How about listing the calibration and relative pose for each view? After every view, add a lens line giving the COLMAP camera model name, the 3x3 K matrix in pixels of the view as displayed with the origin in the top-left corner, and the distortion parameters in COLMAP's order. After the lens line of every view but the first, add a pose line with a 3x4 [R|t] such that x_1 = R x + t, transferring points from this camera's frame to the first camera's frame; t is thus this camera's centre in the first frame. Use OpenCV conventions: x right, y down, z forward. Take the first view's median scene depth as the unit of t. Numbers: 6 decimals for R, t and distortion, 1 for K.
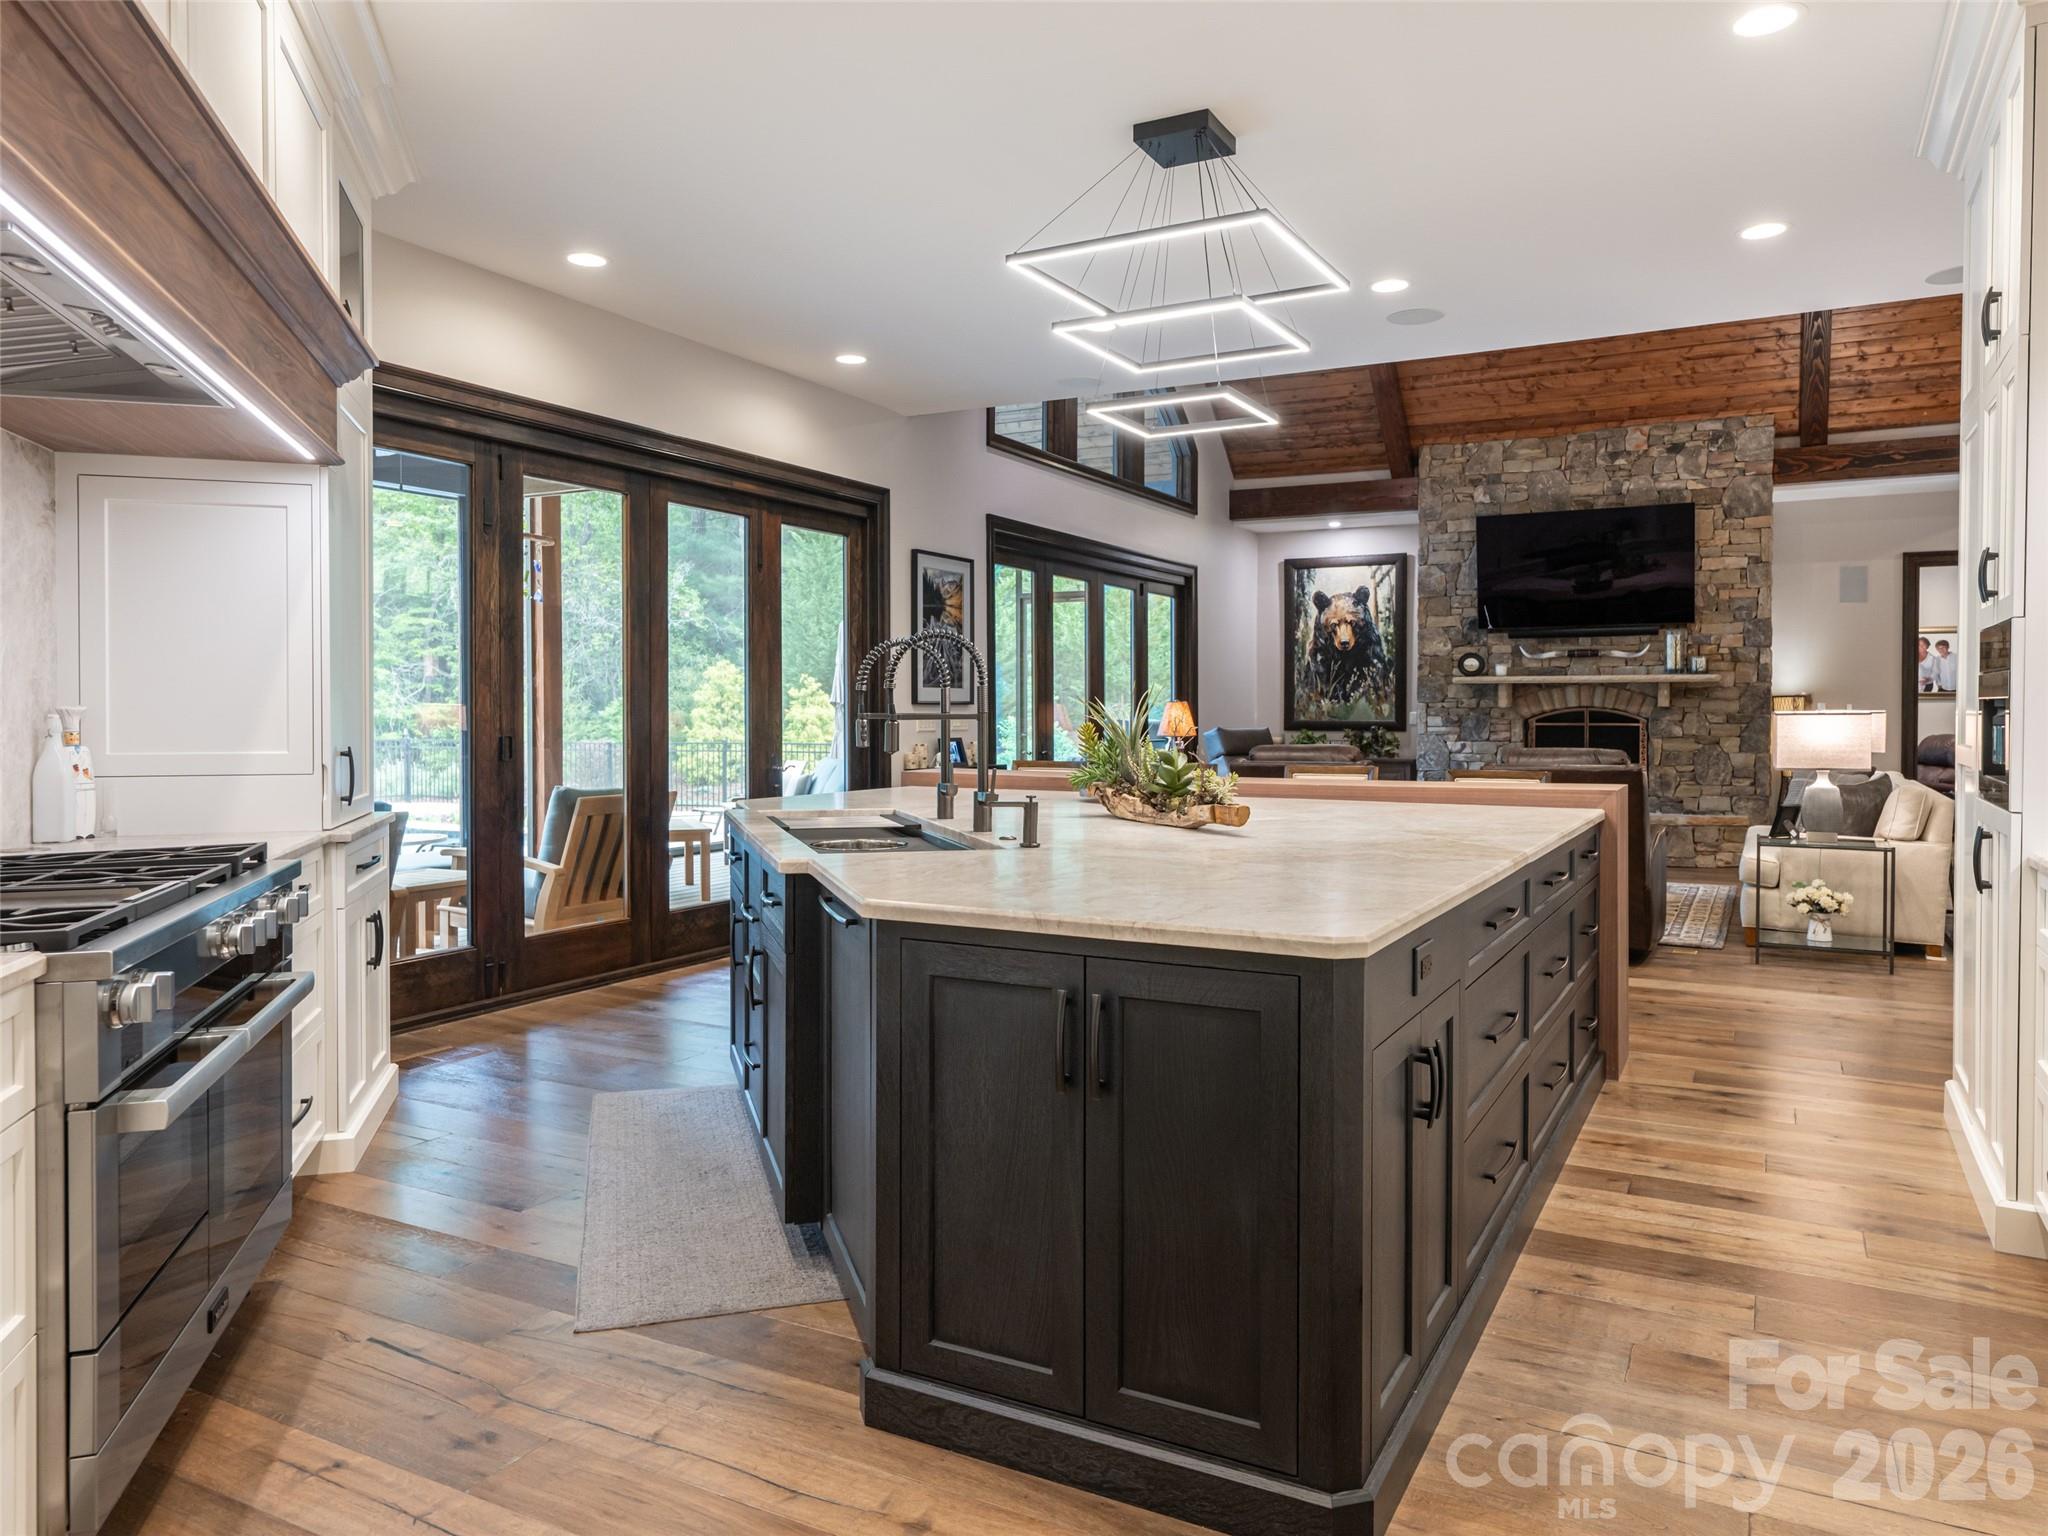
lens RADIAL K [[1383.9, 0, 1007.1], [0, 1383.9, 727.5], [0, 0, 1]] dist [0.011676, 0.001399]
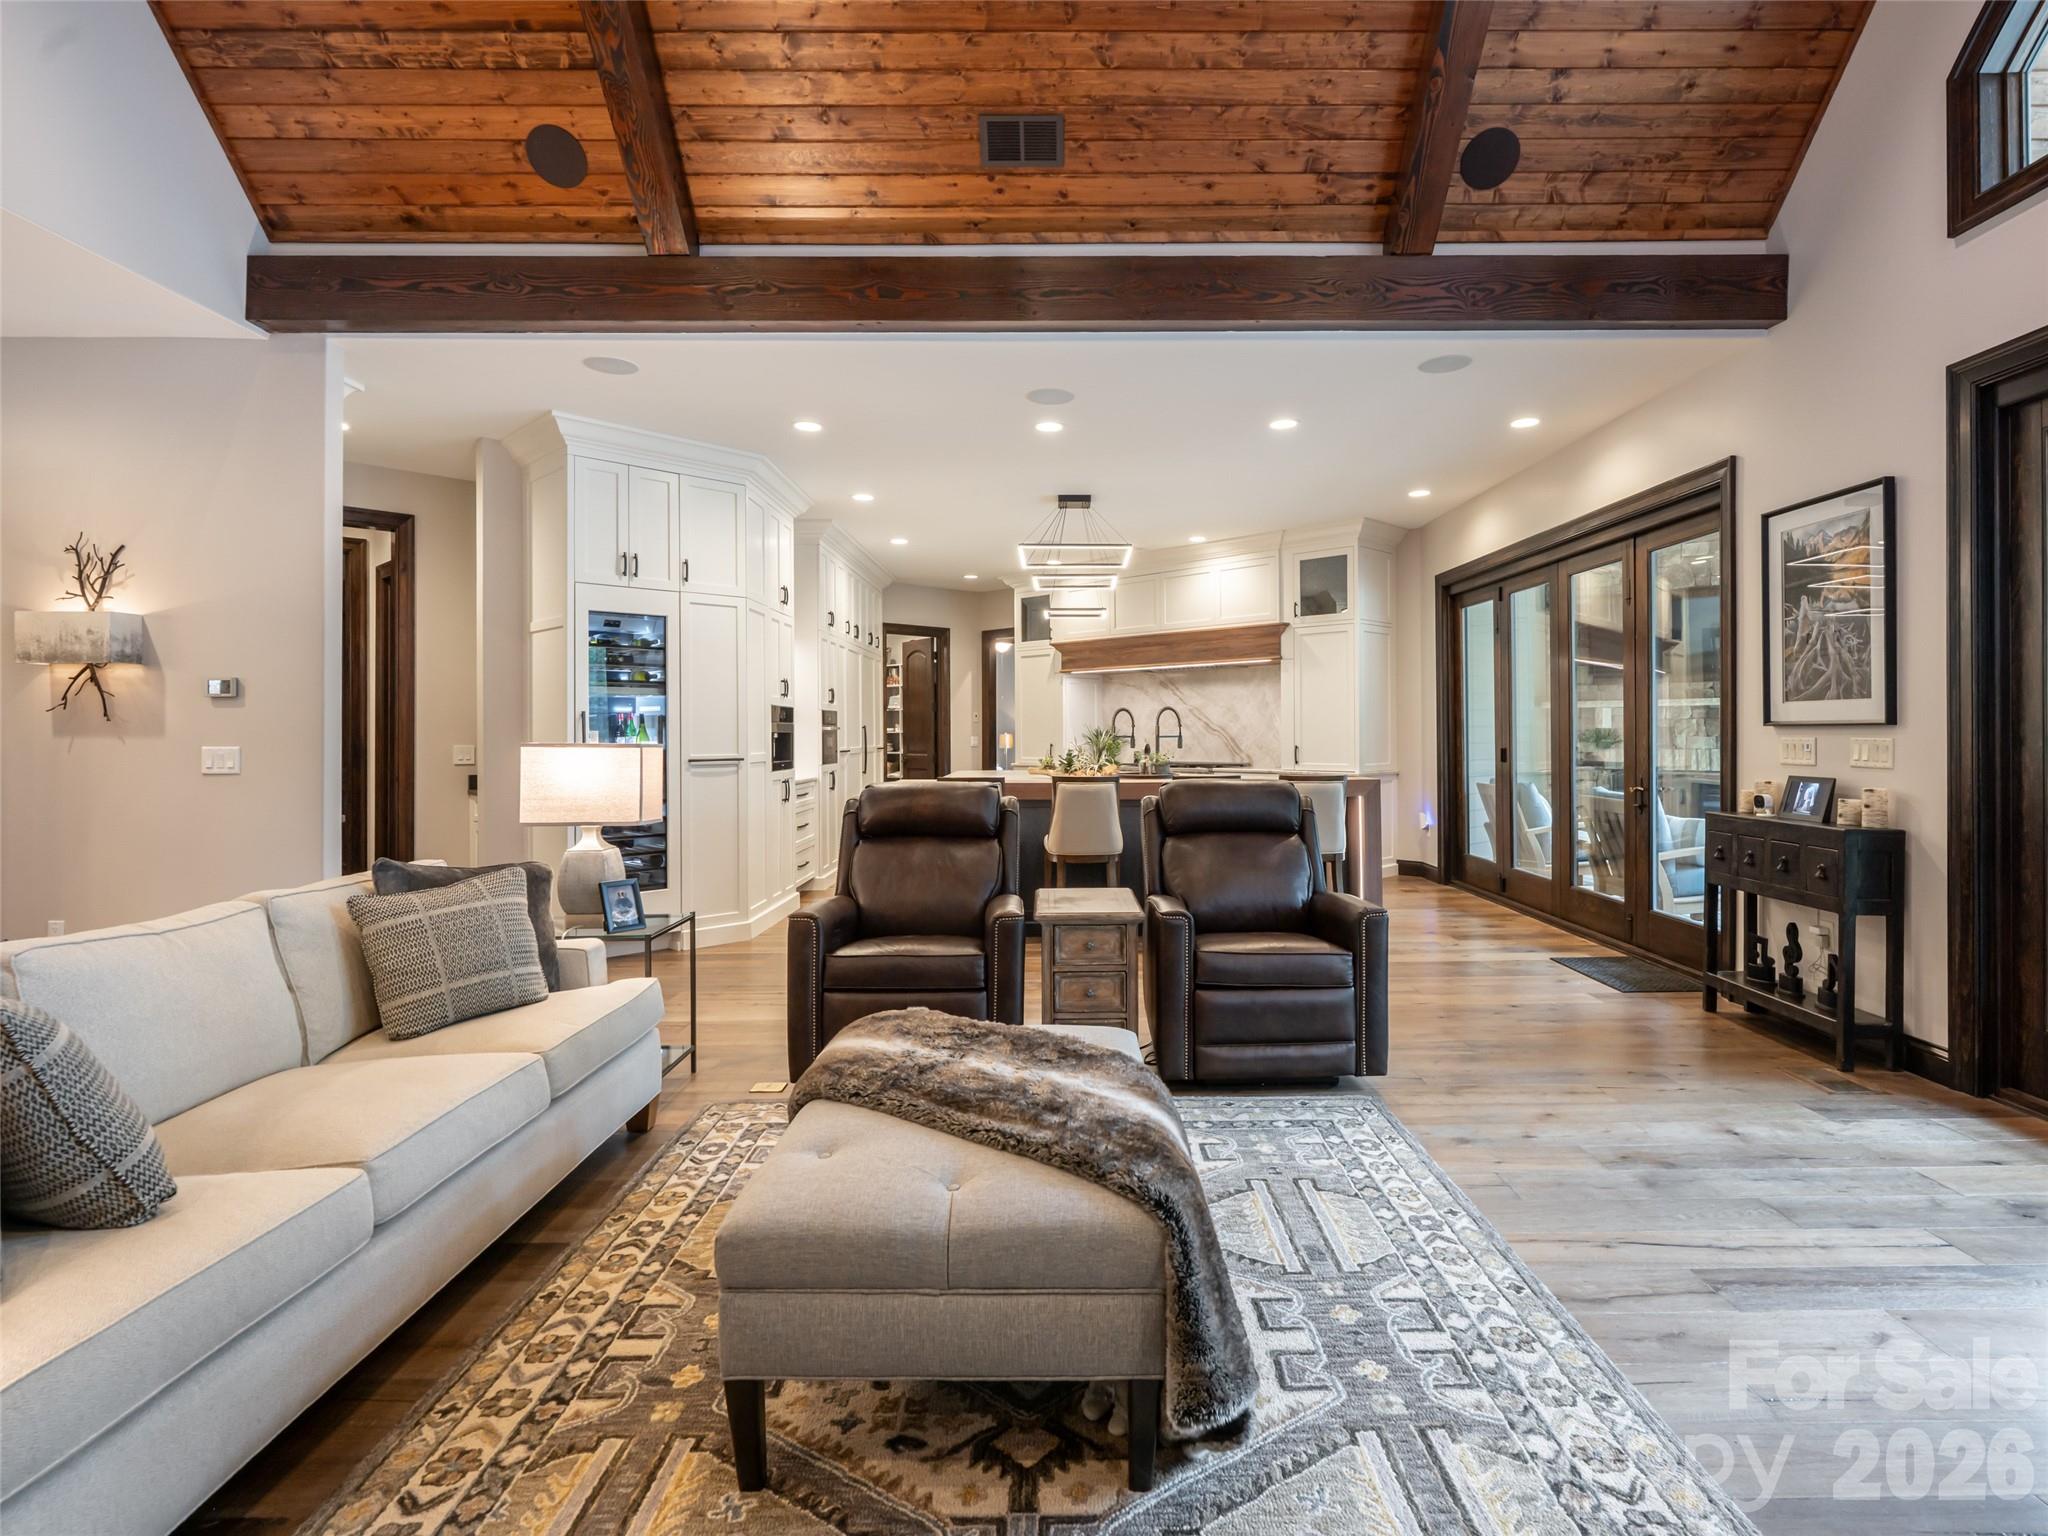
lens RADIAL K [[1058.0, 0, 1054.4], [0, 1058.0, 732.8], [0, 0, 1]] dist [-0.001221, 0.000729]
pose [[-0.874499, 0.001770, -0.485024, 0.516849], [-0.003986, 0.999933, 0.010837, -0.018175], [0.485011, 0.011411, -0.874433, 1.275873]]
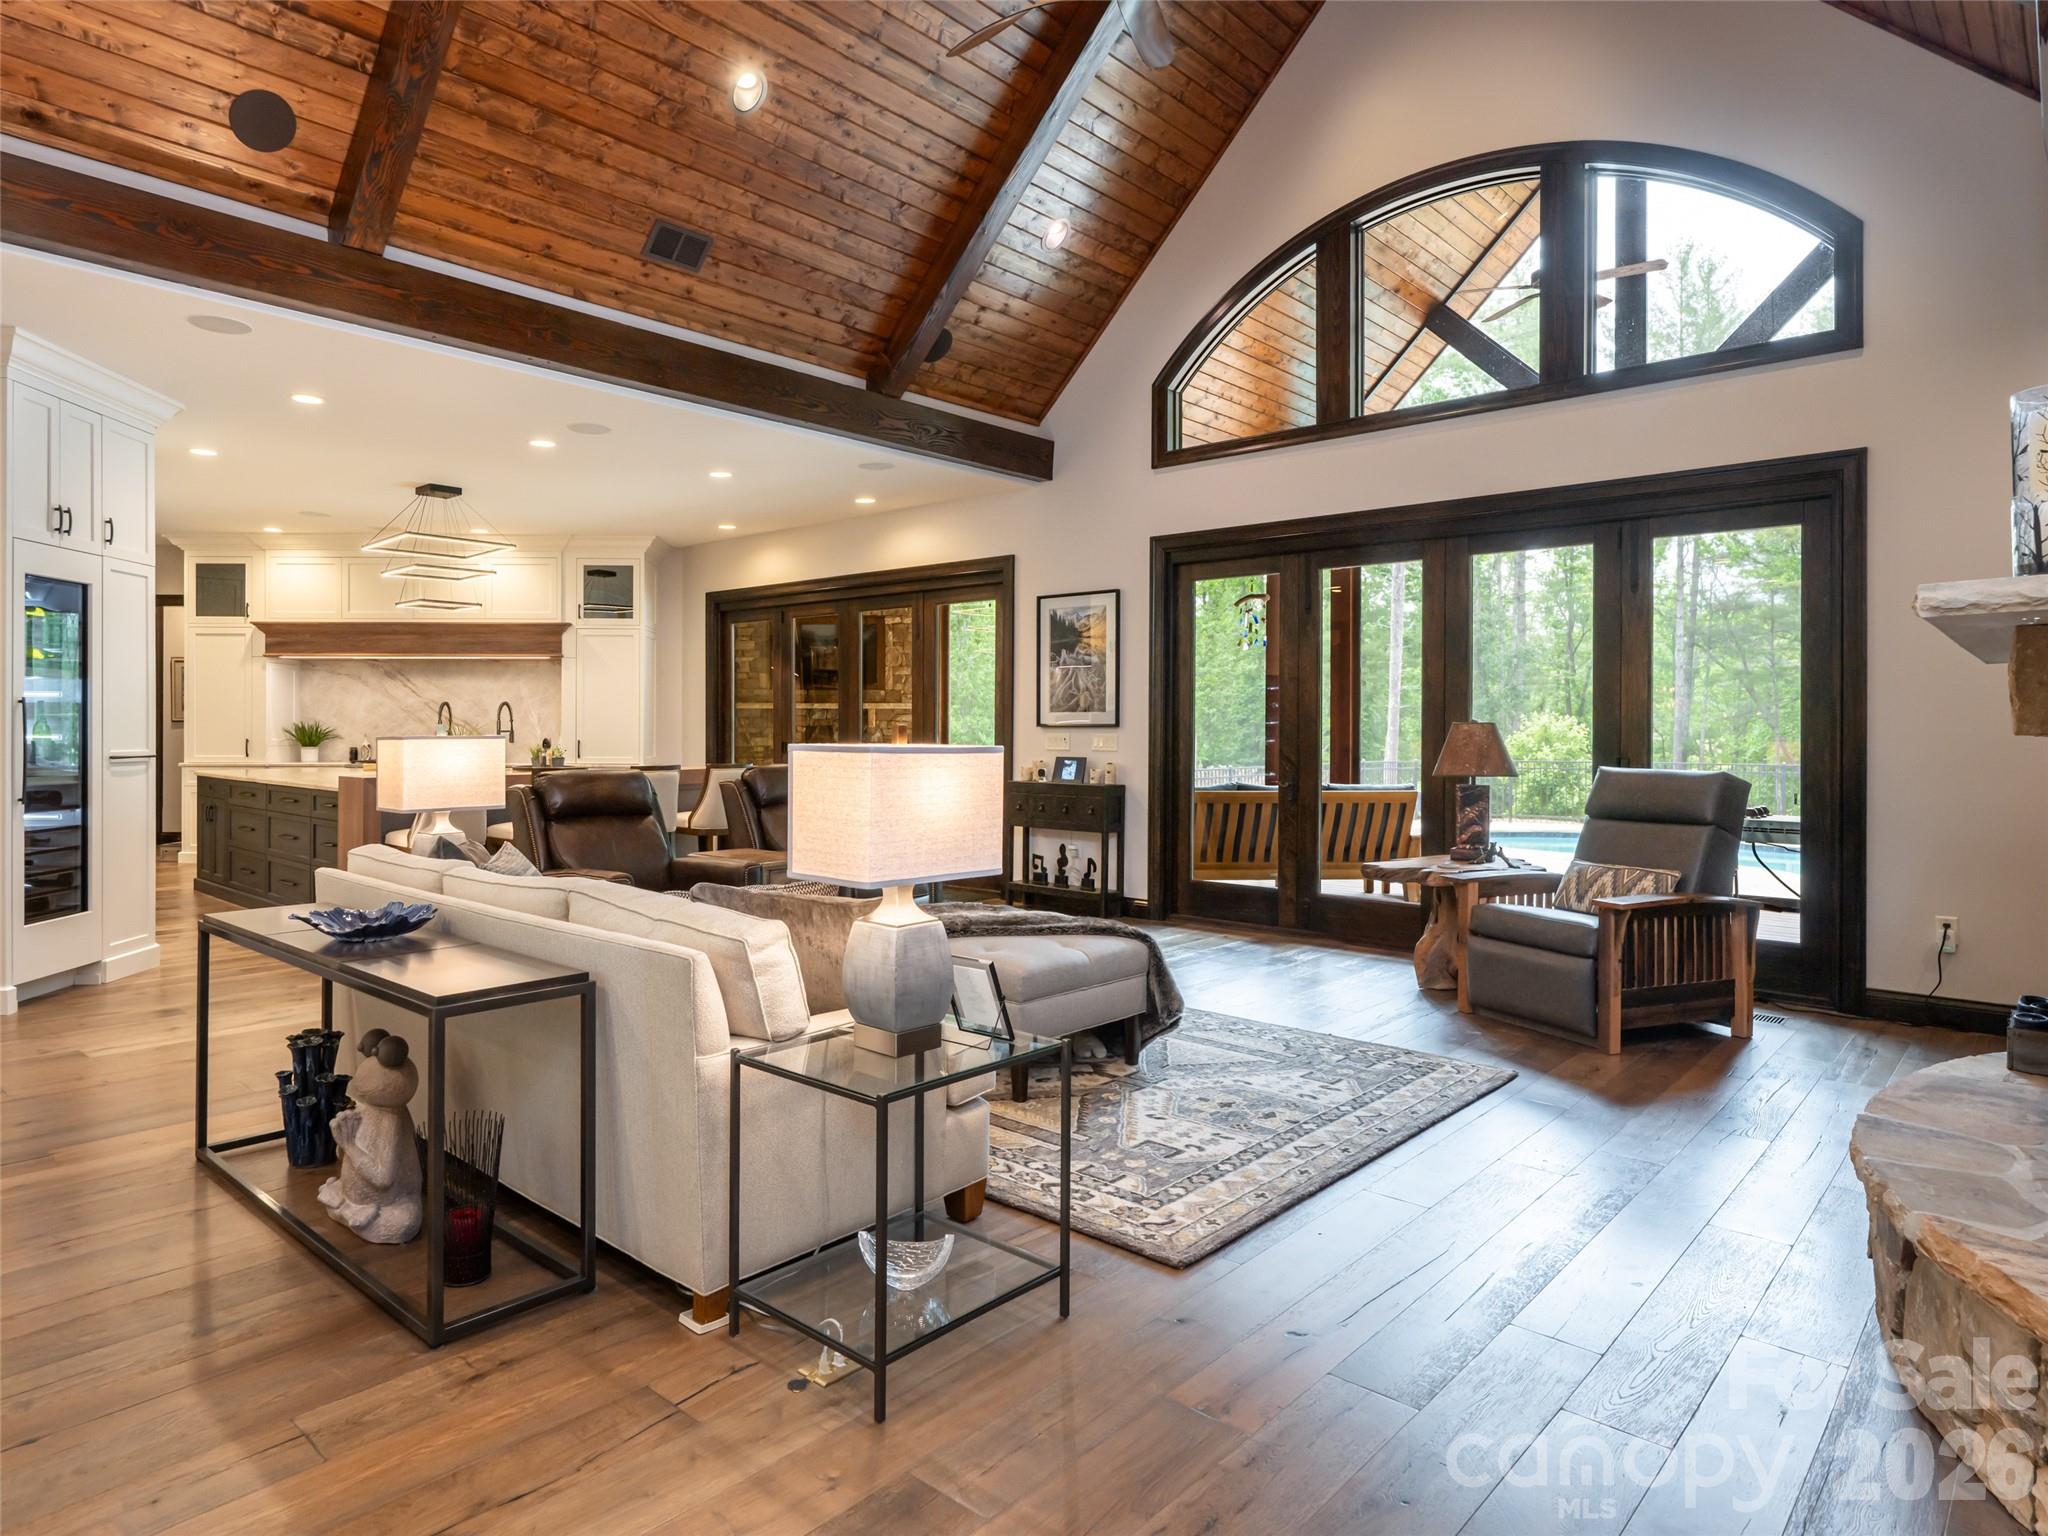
lens RADIAL K [[1222.3, 0, 918.2], [0, 1222.3, 736.5], [0, 0, 1]] dist [-0.000931, -0.000075]
pose [[-0.268187, 0.004288, -0.963357, 0.944395], [-0.016729, 0.999819, 0.009107, -0.016498], [0.963222, 0.018558, -0.268067, 1.155835]]
